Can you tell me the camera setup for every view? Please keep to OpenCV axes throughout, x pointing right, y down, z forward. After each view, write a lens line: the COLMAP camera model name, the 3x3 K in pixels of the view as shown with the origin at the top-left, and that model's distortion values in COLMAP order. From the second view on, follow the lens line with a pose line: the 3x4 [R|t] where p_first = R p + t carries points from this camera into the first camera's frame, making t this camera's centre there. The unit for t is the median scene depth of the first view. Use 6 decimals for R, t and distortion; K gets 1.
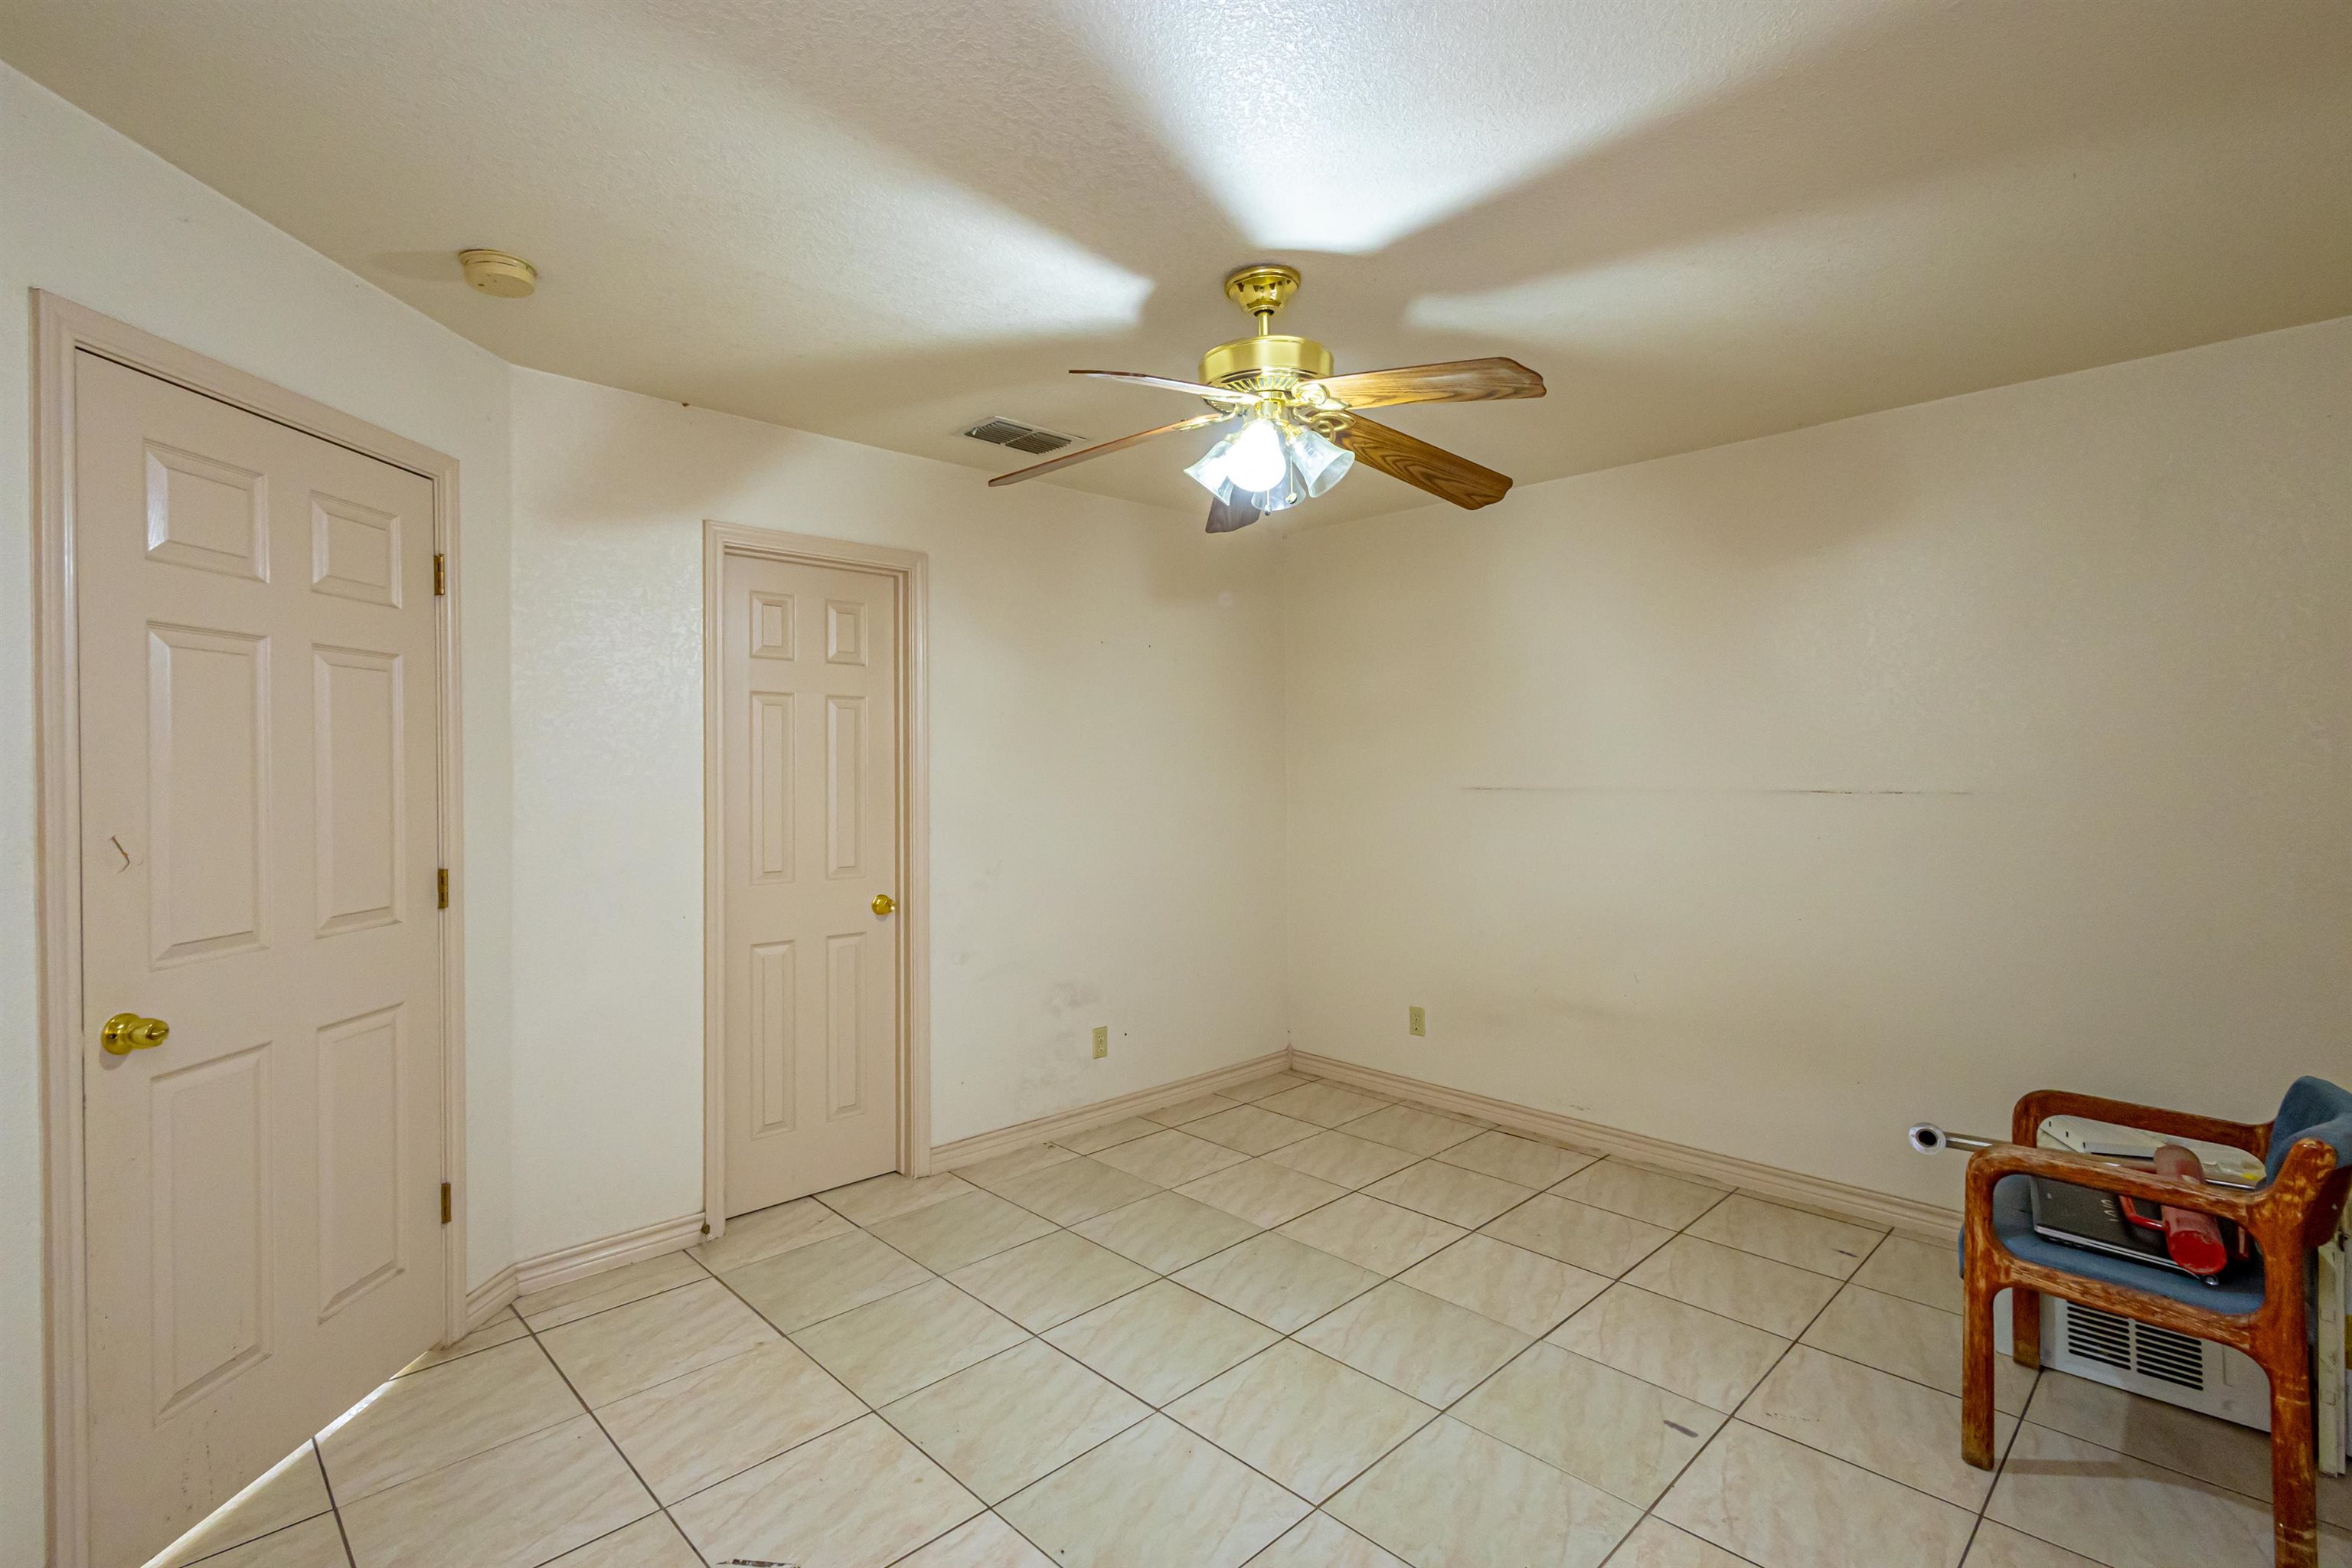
lens RADIAL K [[1095.7, 0, 1179.6], [0, 1095.7, 786.5], [0, 0, 1]] dist [0.014242, -0.001136]
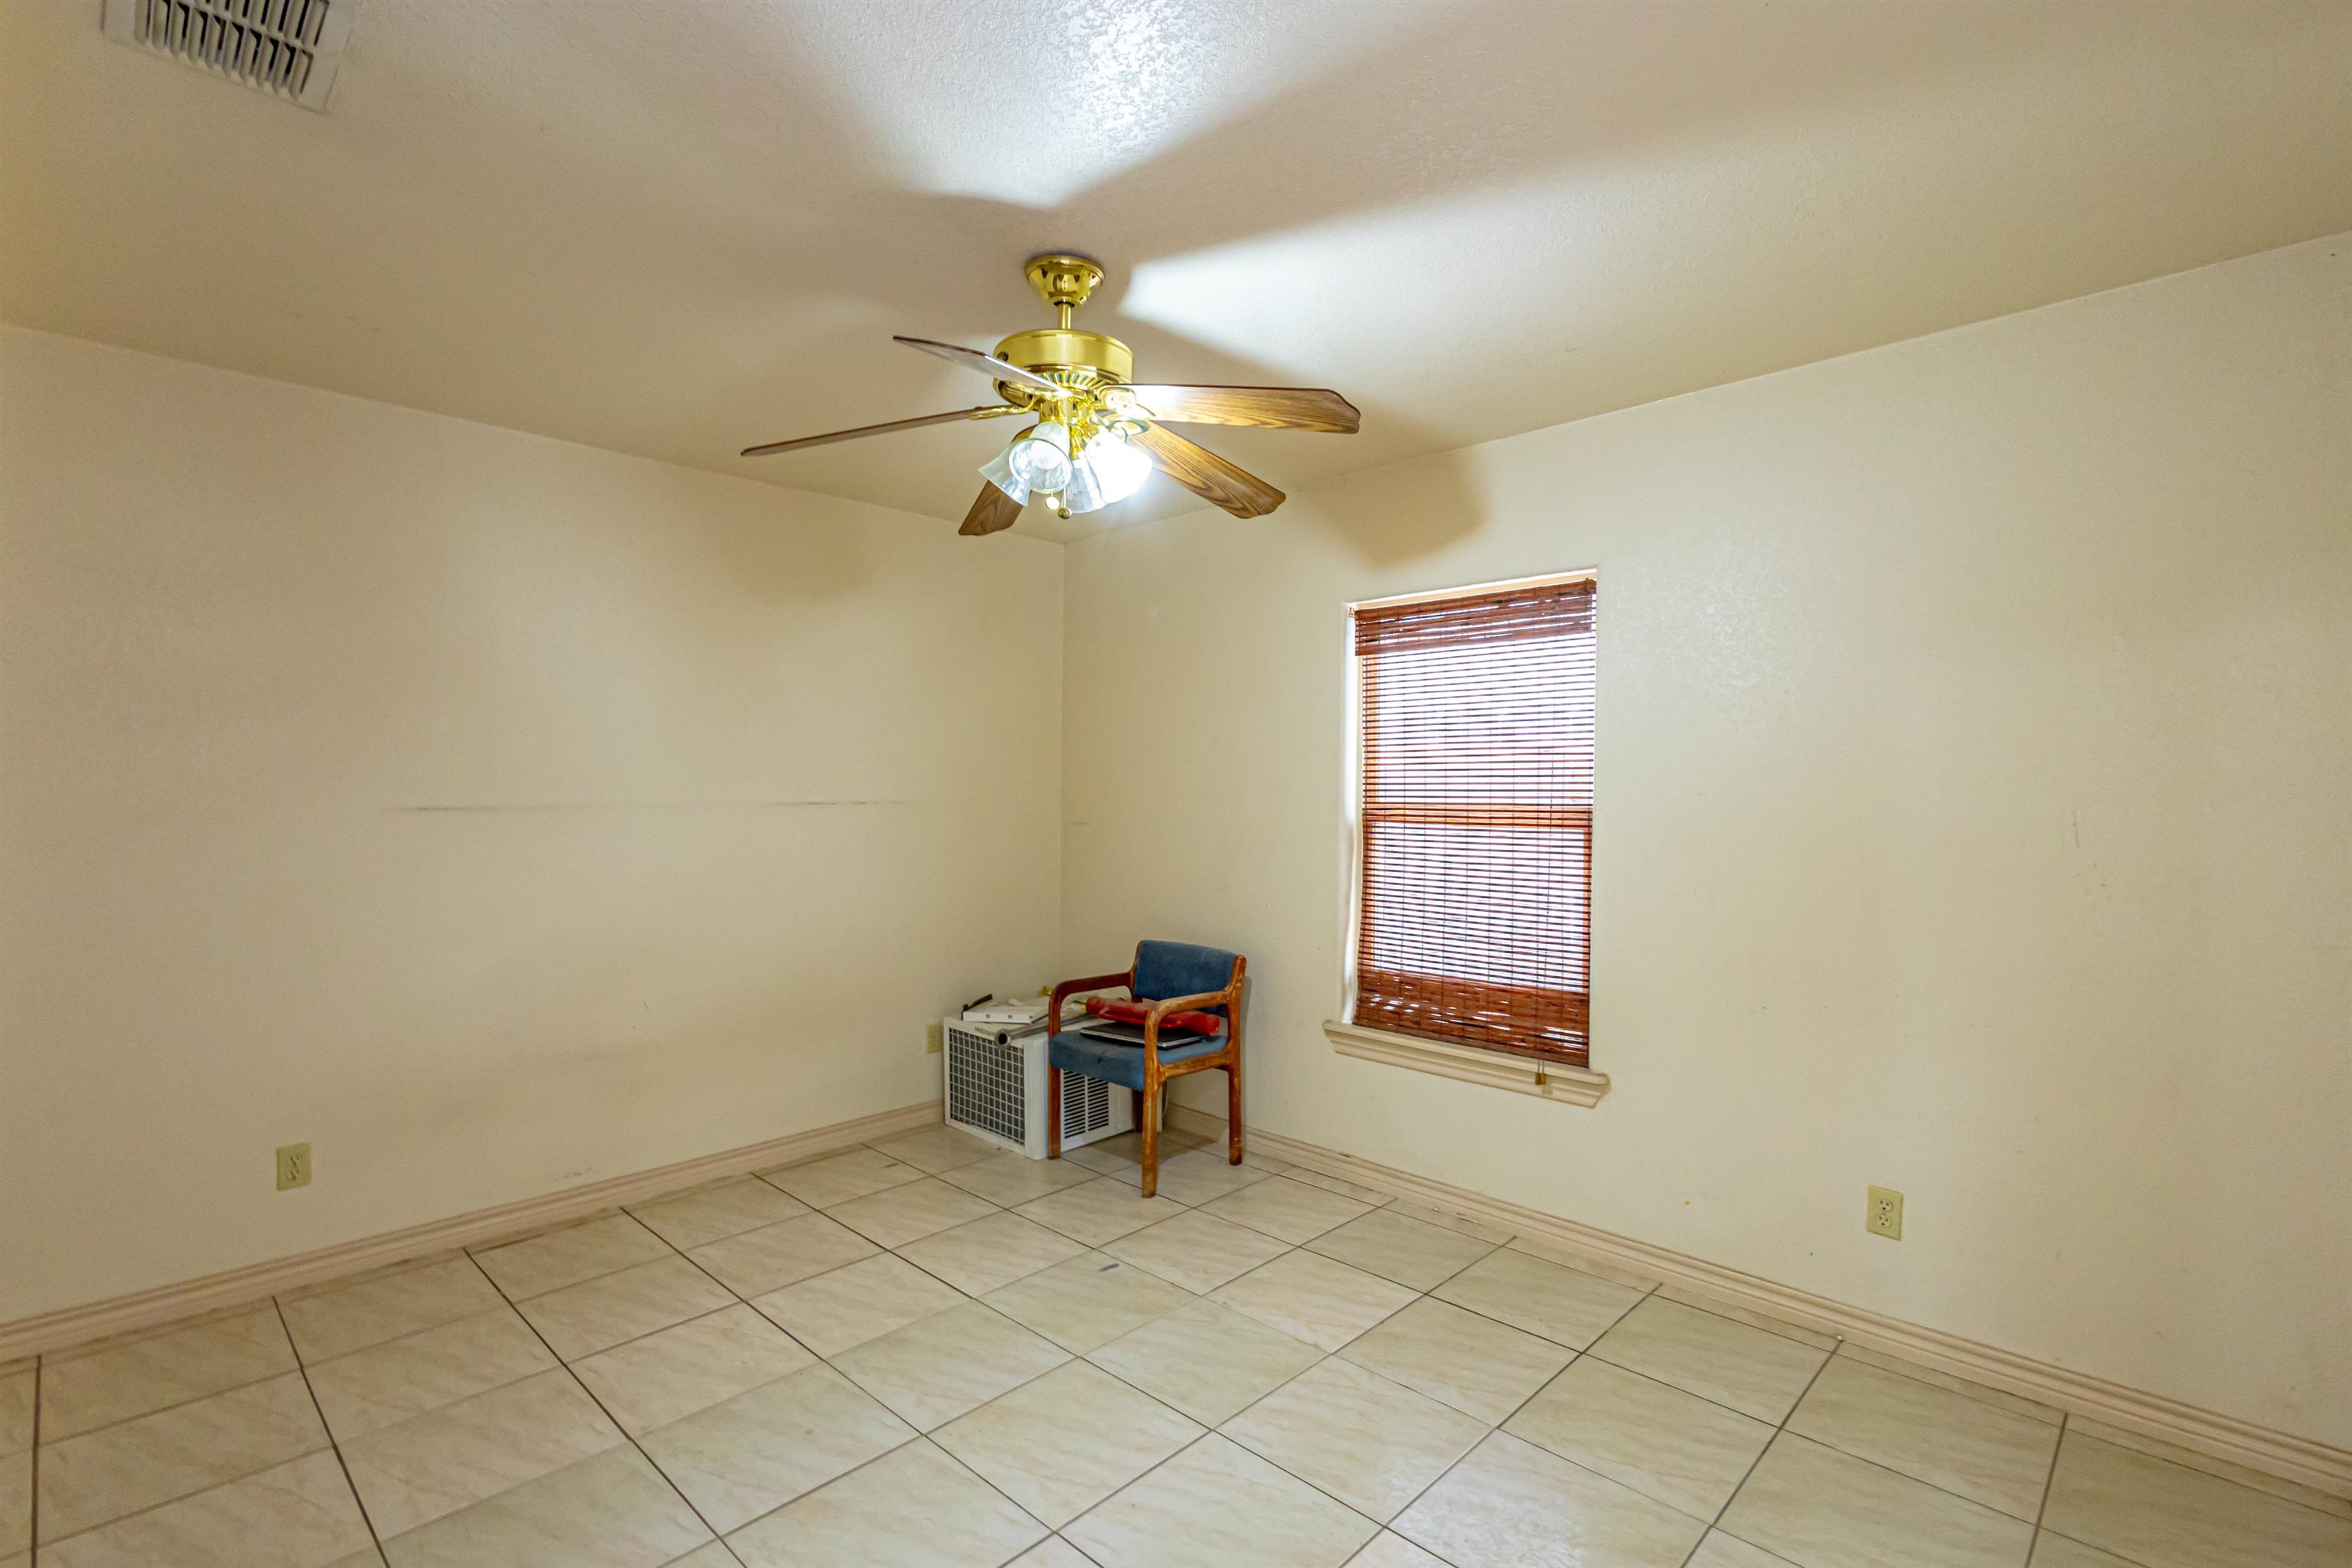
lens RADIAL K [[1095.7, 0, 1178.4], [0, 1095.7, 777.9], [0, 0, 1]] dist [0.014242, -0.001136]
pose [[-0.040888, 0.012057, 0.999091, -0.621954], [0.014603, 0.999828, -0.011468, -0.003304], [-0.999057, 0.014120, -0.041057, 0.657080]]
